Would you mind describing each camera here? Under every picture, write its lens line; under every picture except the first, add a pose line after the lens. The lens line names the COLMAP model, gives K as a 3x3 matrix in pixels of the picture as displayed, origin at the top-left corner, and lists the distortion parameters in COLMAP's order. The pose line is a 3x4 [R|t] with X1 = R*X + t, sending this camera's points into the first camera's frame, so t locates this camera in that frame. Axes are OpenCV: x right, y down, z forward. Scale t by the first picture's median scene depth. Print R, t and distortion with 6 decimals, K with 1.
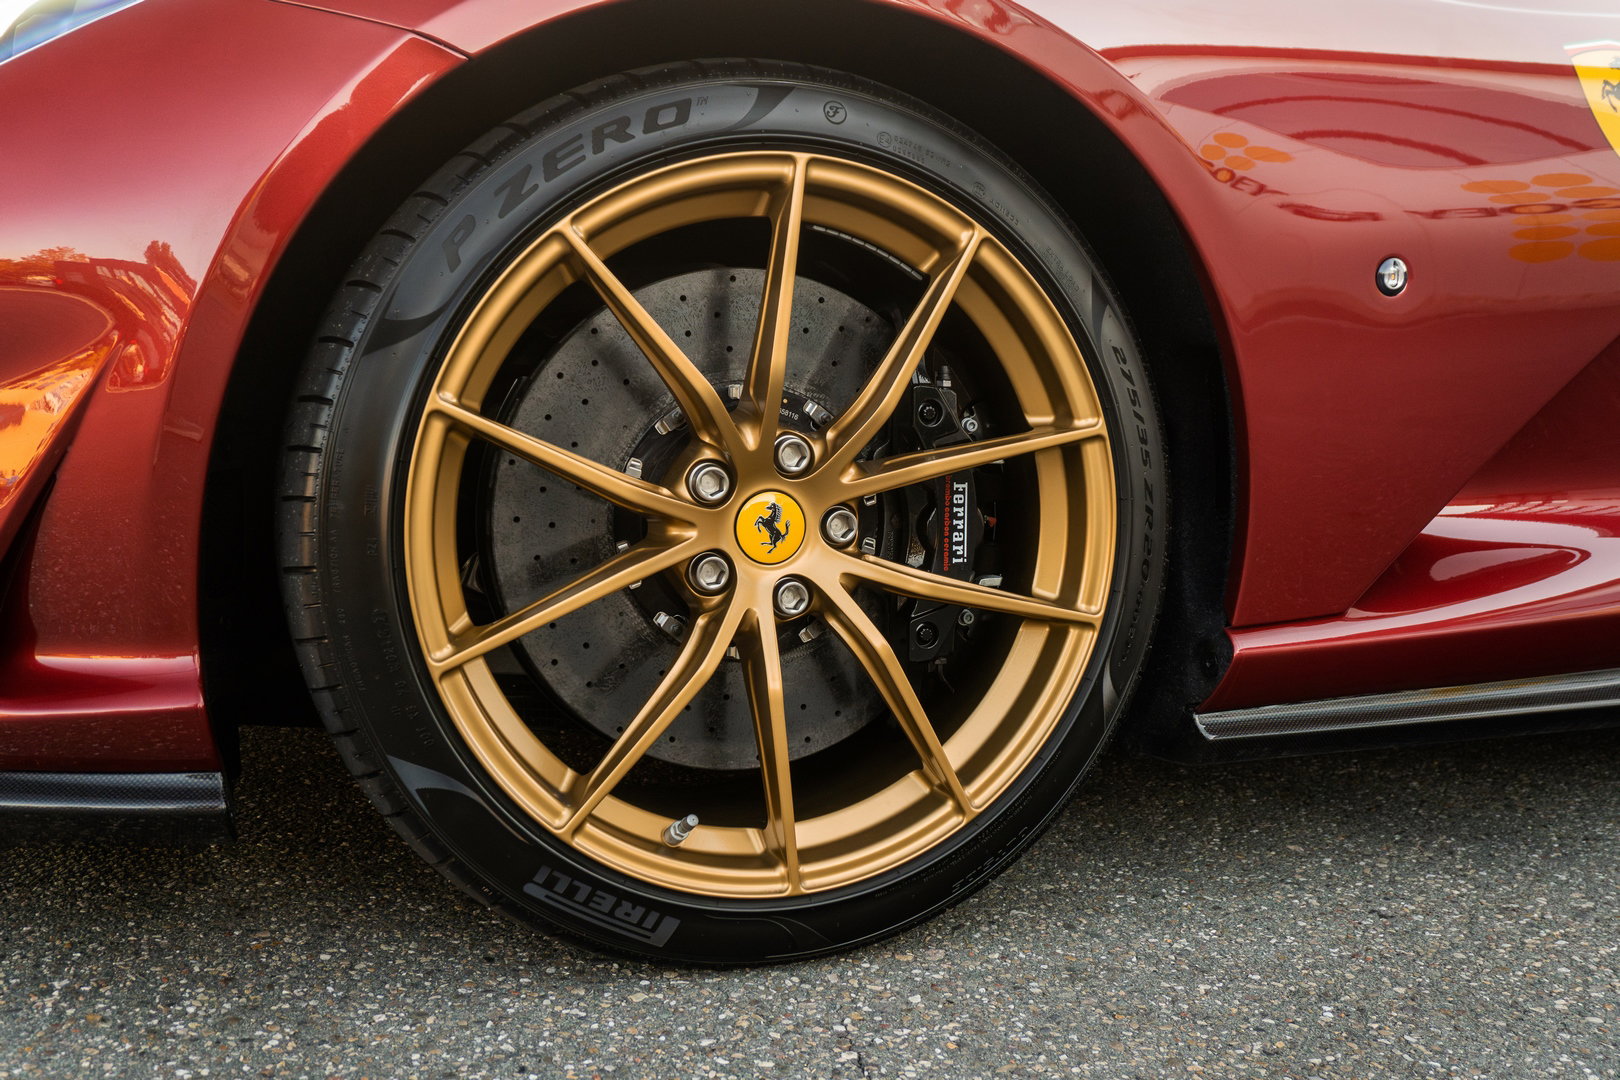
lens RADIAL K [[1646.3, 0, 810.0], [0, 1646.3, 540.0], [0, 0, 1]] dist [-0.006364, 0.011334]
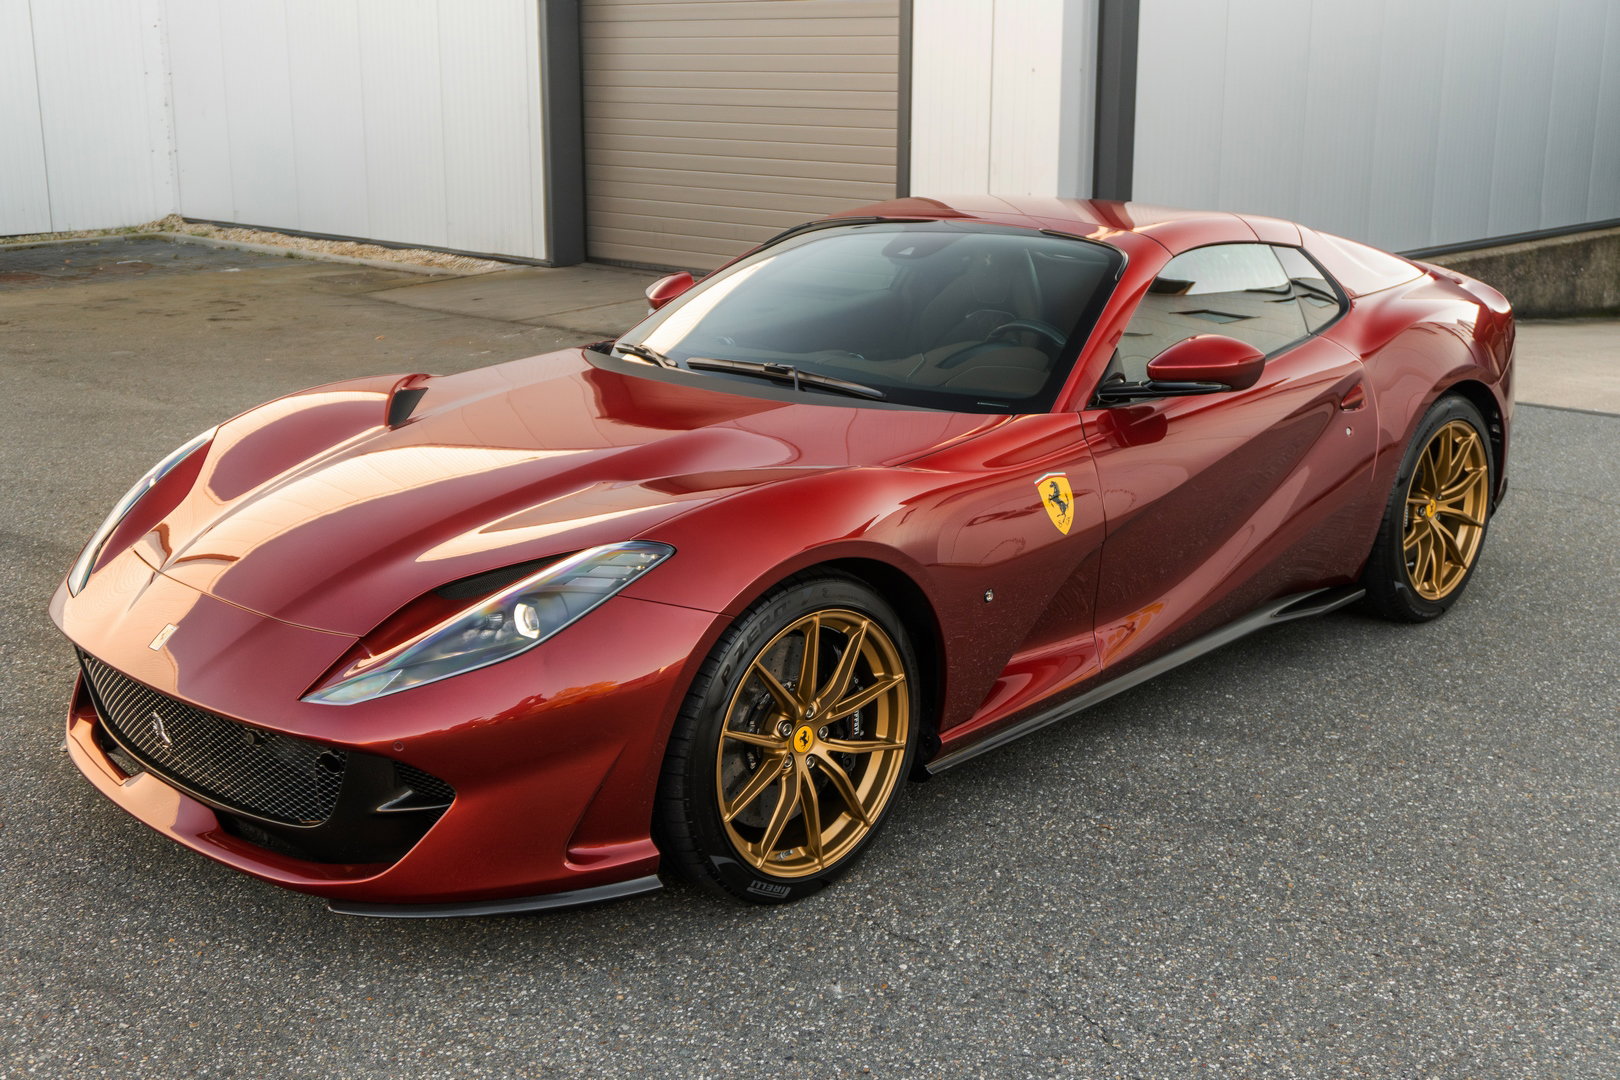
lens RADIAL K [[1805.1, 0, 810.0], [0, 1805.1, 540.0], [0, 0, 1]] dist [-0.007583, -0.001197]
pose [[0.900288, -0.122690, 0.417648, -1.175592], [0.052932, 0.983193, 0.174726, -0.821432], [-0.432065, -0.135197, 0.891651, -1.542336]]
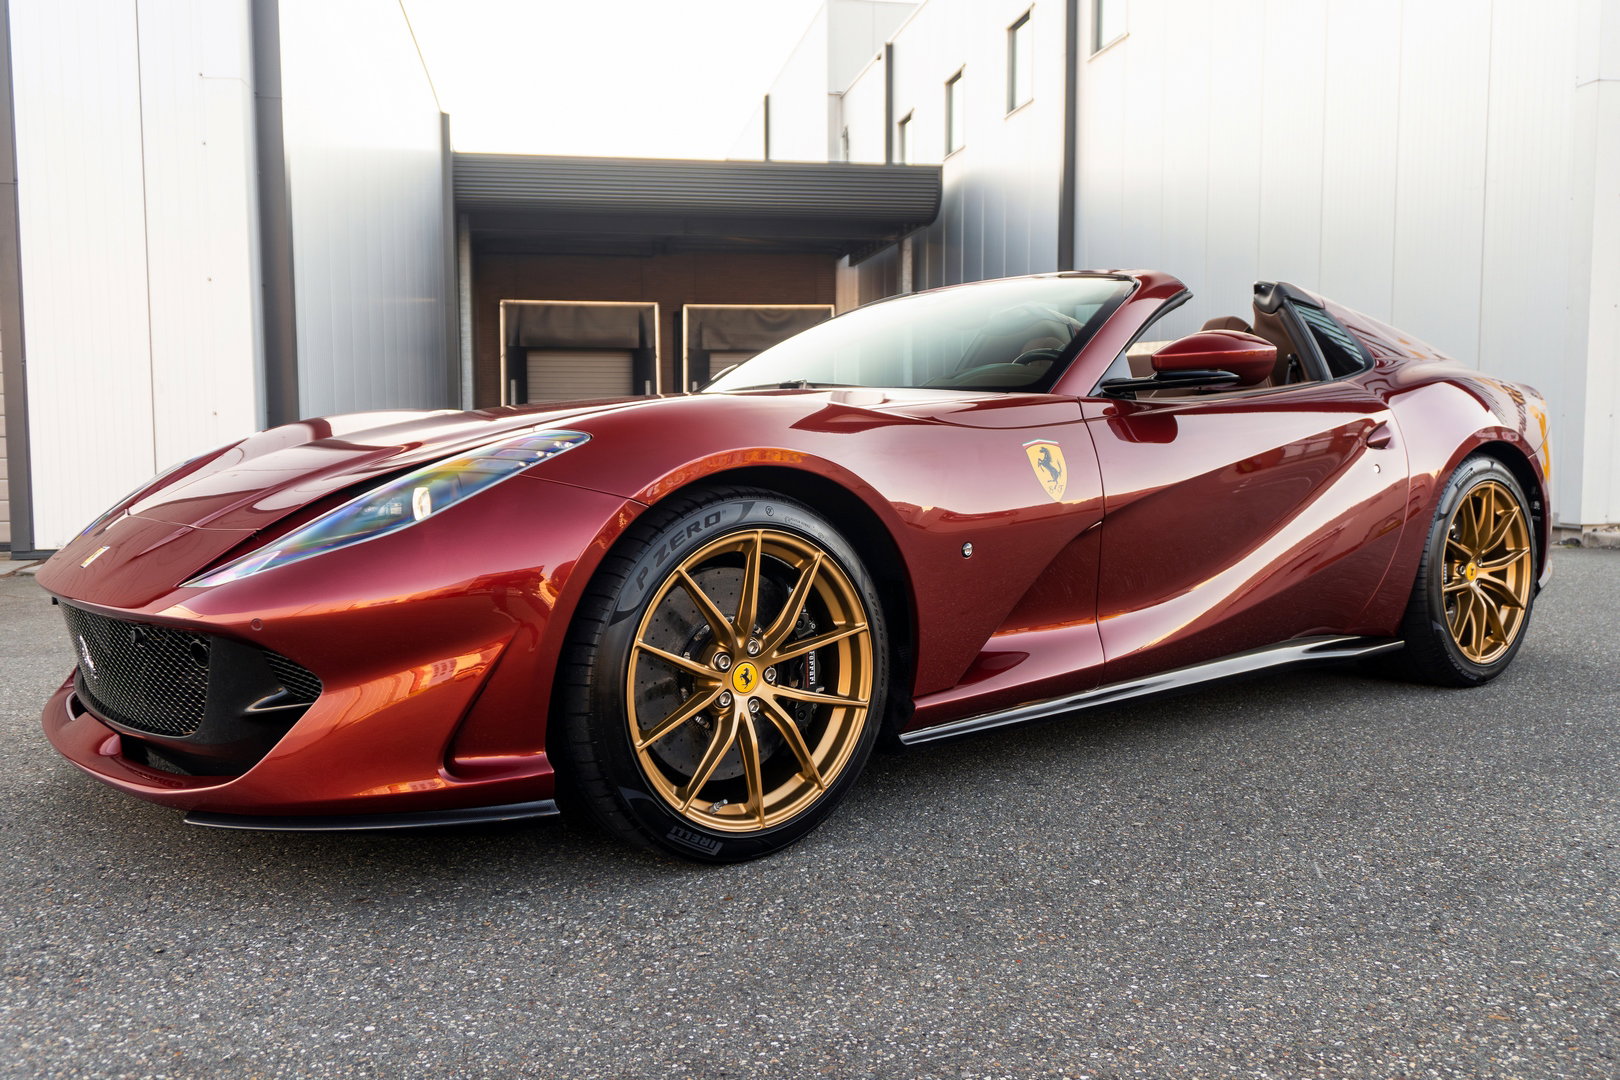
lens RADIAL K [[1383.7, 0, 813.8], [0, 1383.7, 558.6], [0, 0, 1]] dist [0.012414, -0.001287]
pose [[0.945536, -0.040732, 0.322960, -0.568578], [0.040756, 0.999147, 0.006691, -0.189219], [-0.322957, 0.006836, 0.946389, -0.943587]]
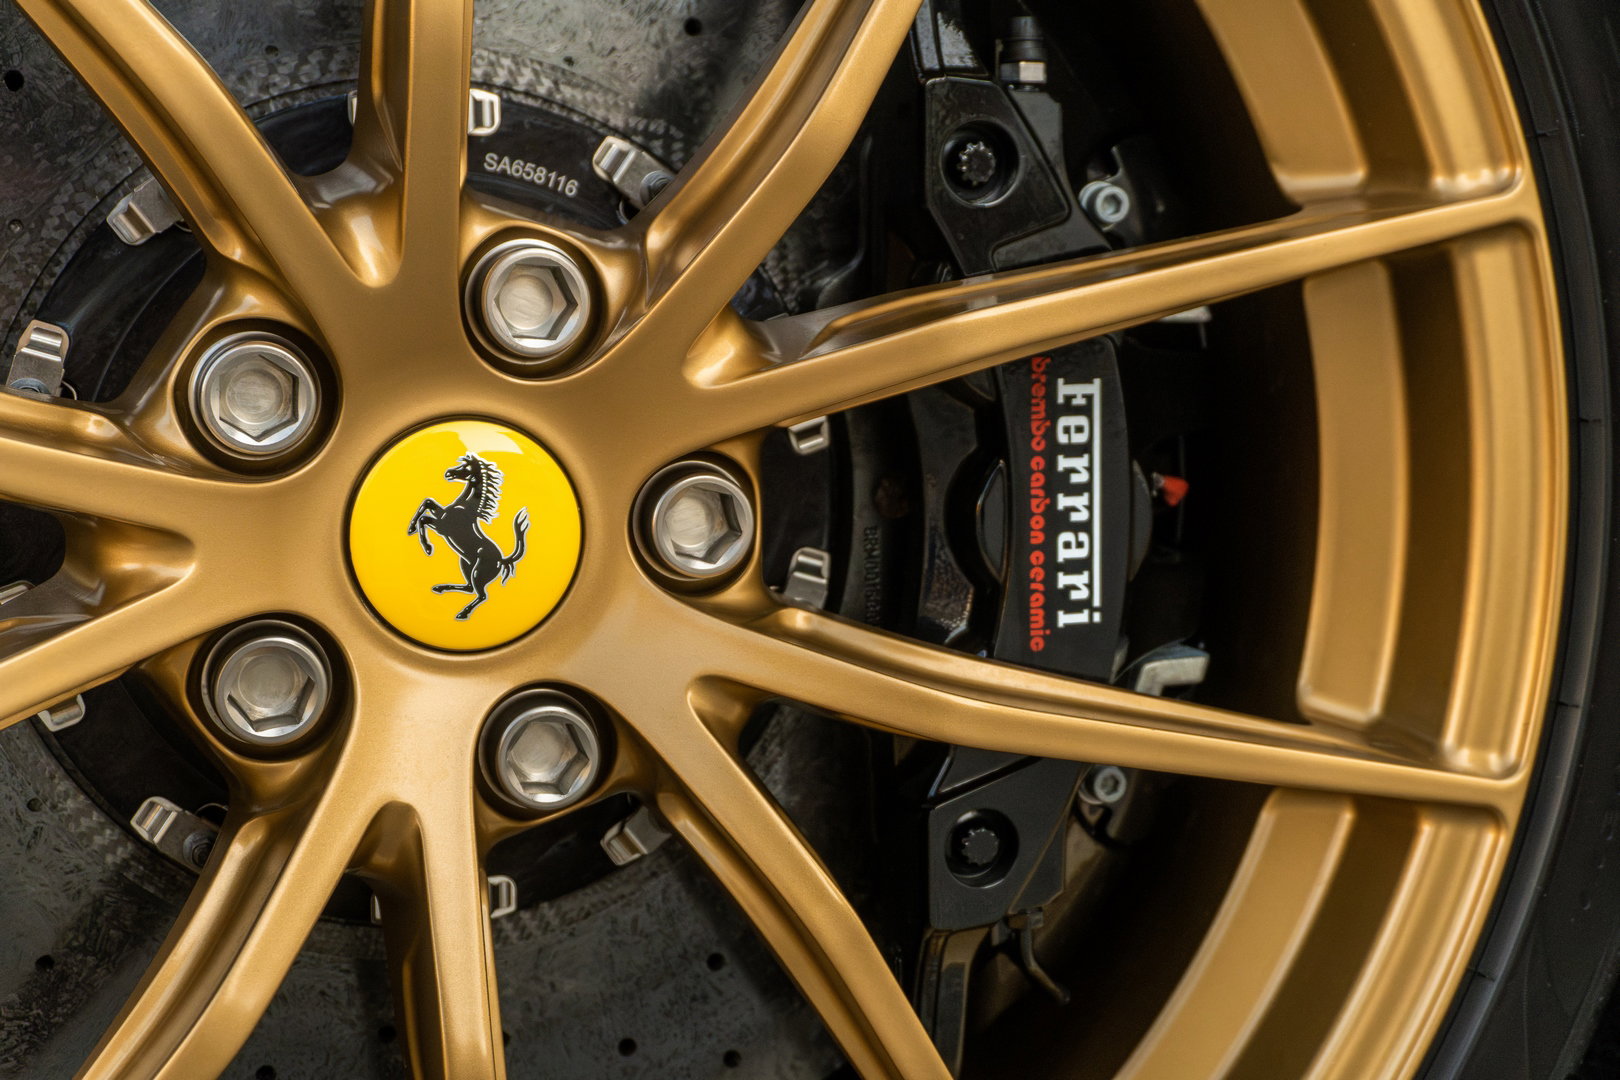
lens RADIAL K [[2297.5, 0, 810.0], [0, 2297.5, 540.0], [0, 0, 1]] dist [0.015101, 0.012646]
pose [[0.999284, -0.016554, -0.034029, 0.054883], [0.017670, 0.999307, 0.032768, -0.019491], [0.033463, -0.033346, 0.998884, 0.559407]]
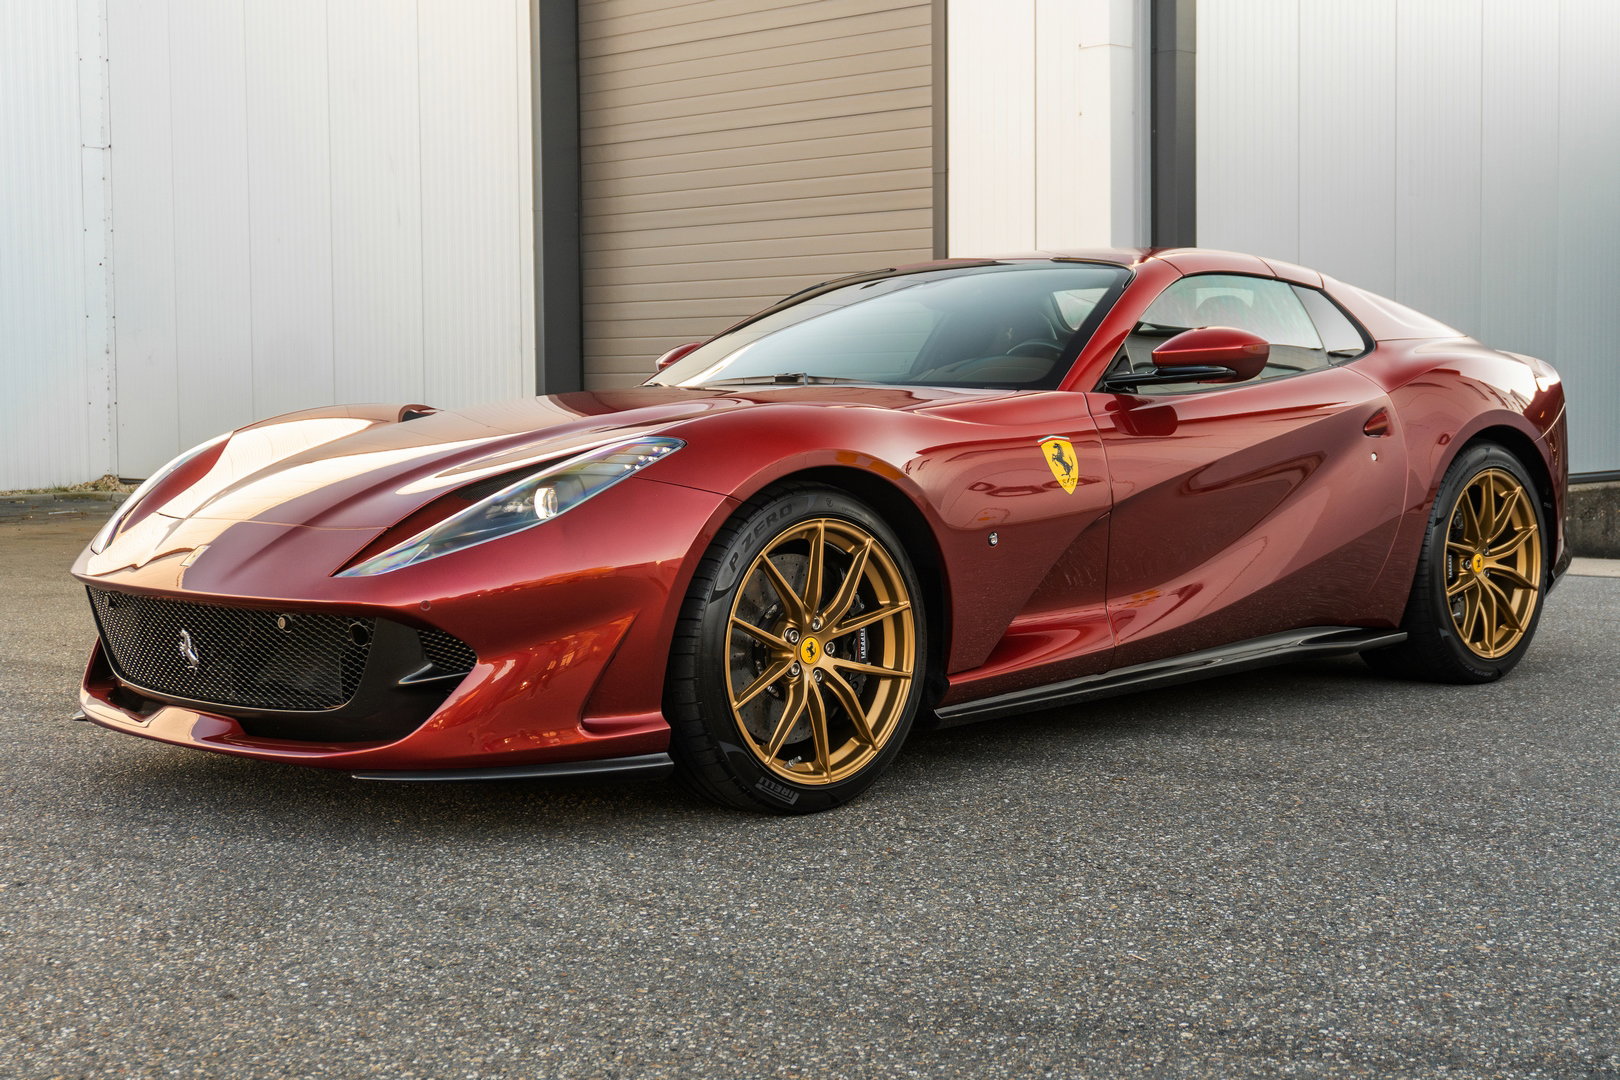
lens RADIAL K [[2249.2, 0, 810.0], [0, 2249.2, 540.0], [0, 0, 1]] dist [-0.013085, -0.015905]
pose [[0.907324, -0.055349, 0.416772, -1.545191], [0.066193, 0.997739, -0.011600, -0.145358], [-0.415188, 0.038112, 0.908937, -2.363850]]
